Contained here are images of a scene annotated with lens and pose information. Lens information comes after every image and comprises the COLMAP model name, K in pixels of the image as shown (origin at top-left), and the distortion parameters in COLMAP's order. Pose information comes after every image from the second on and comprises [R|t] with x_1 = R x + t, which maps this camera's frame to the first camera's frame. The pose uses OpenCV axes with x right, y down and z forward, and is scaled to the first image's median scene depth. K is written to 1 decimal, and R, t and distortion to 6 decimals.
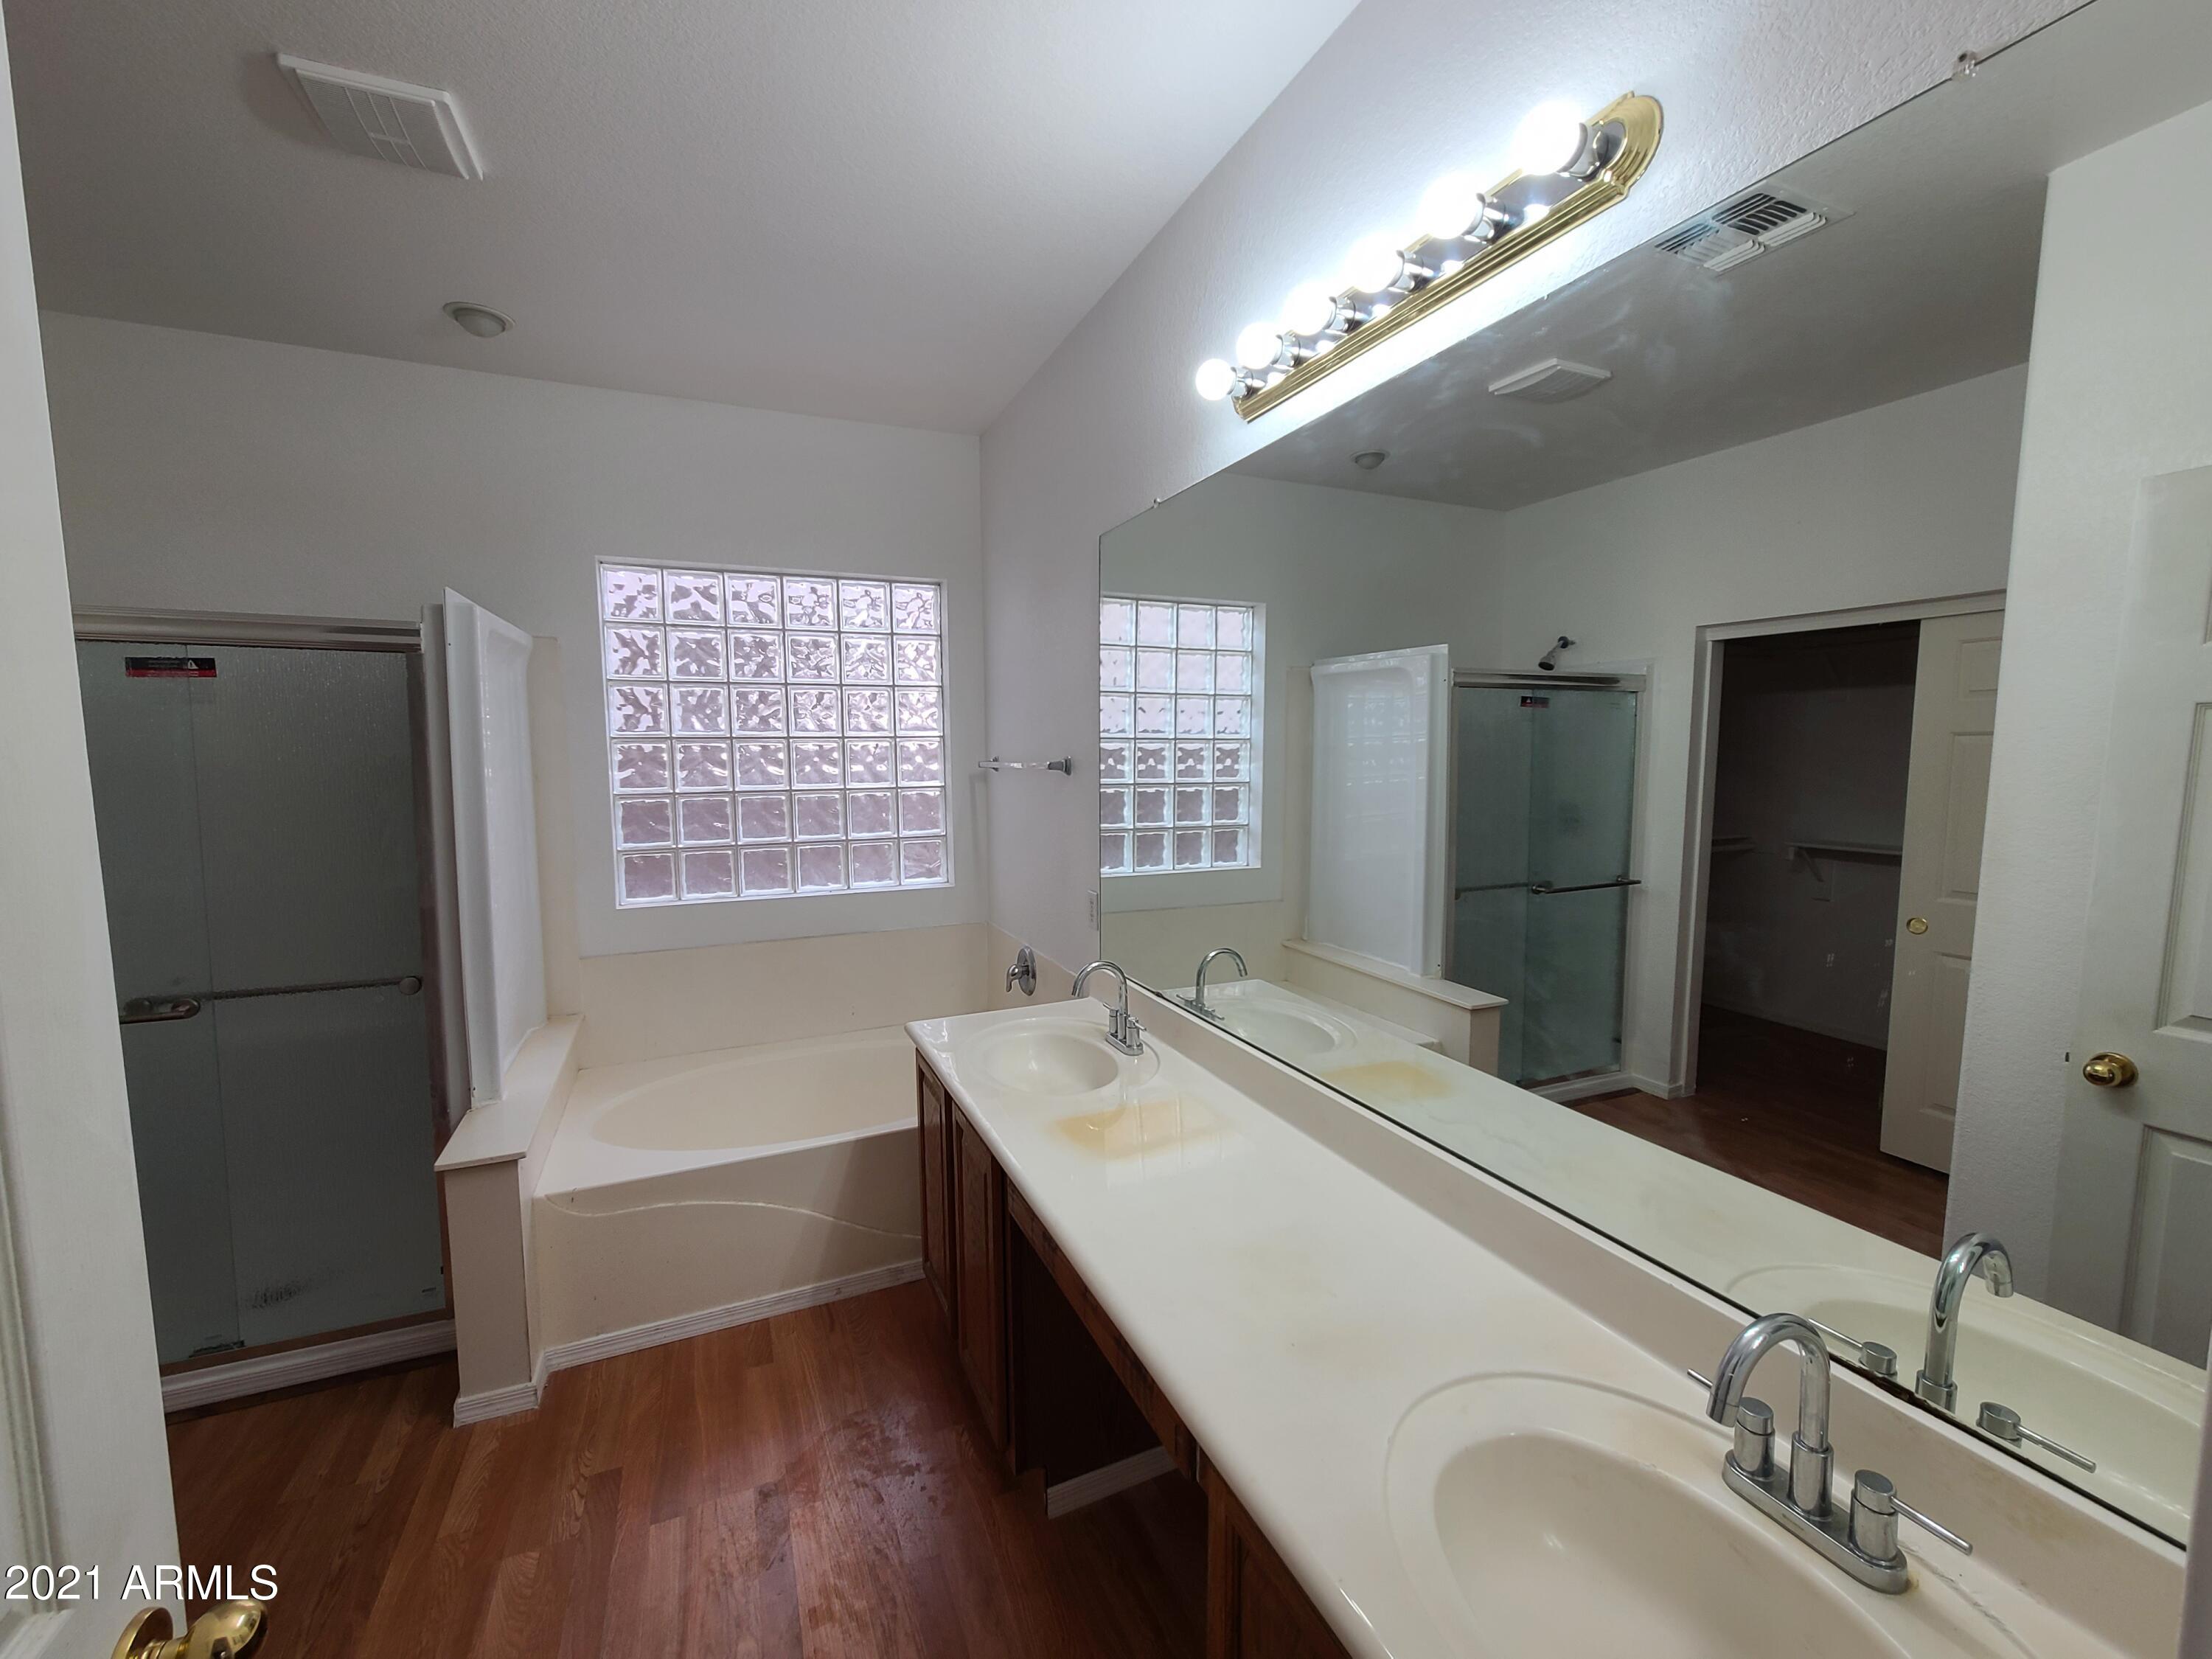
lens RADIAL K [[886.5, 0, 1106.0], [0, 886.5, 829.5], [0, 0, 1]] dist [0.001612, 0.000079]
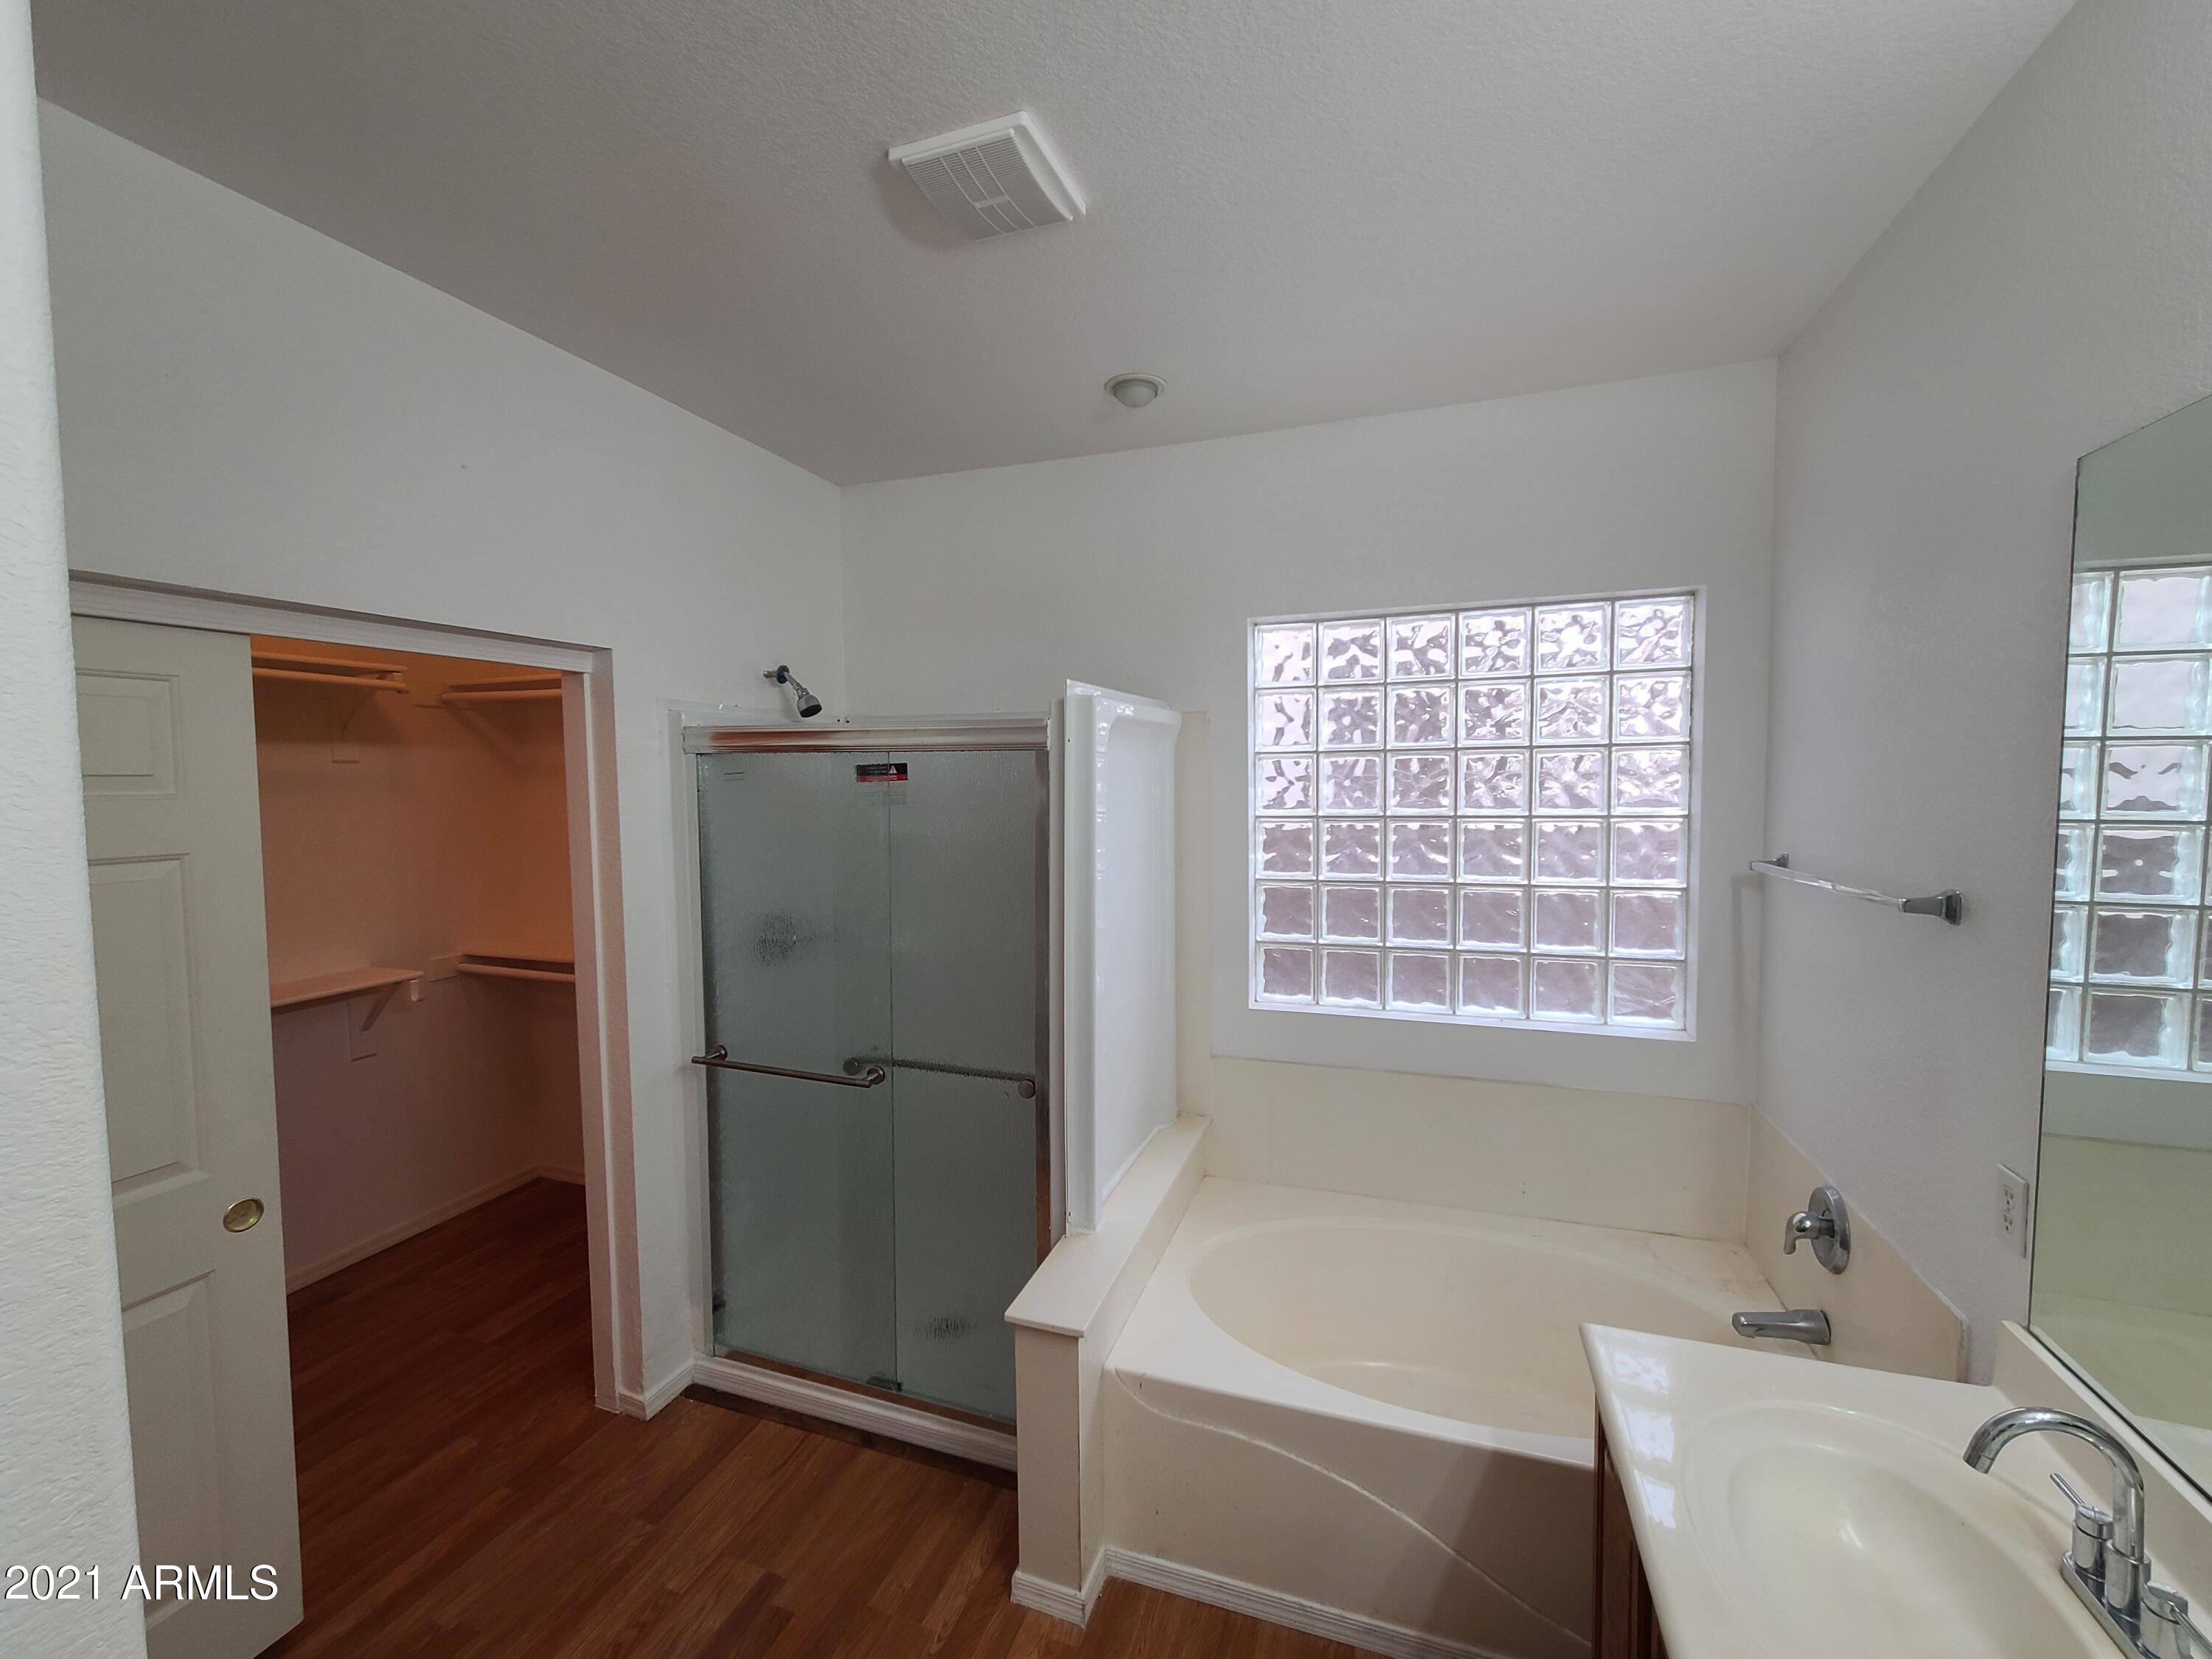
lens RADIAL K [[900.8, 0, 1108.8], [0, 900.8, 825.7], [0, 0, 1]] dist [-0.001425, -0.000458]
pose [[0.724563, 0.037332, -0.688197, -0.034063], [-0.060247, 0.998140, -0.009286, -0.070872], [0.686570, 0.048191, 0.725465, 0.218084]]
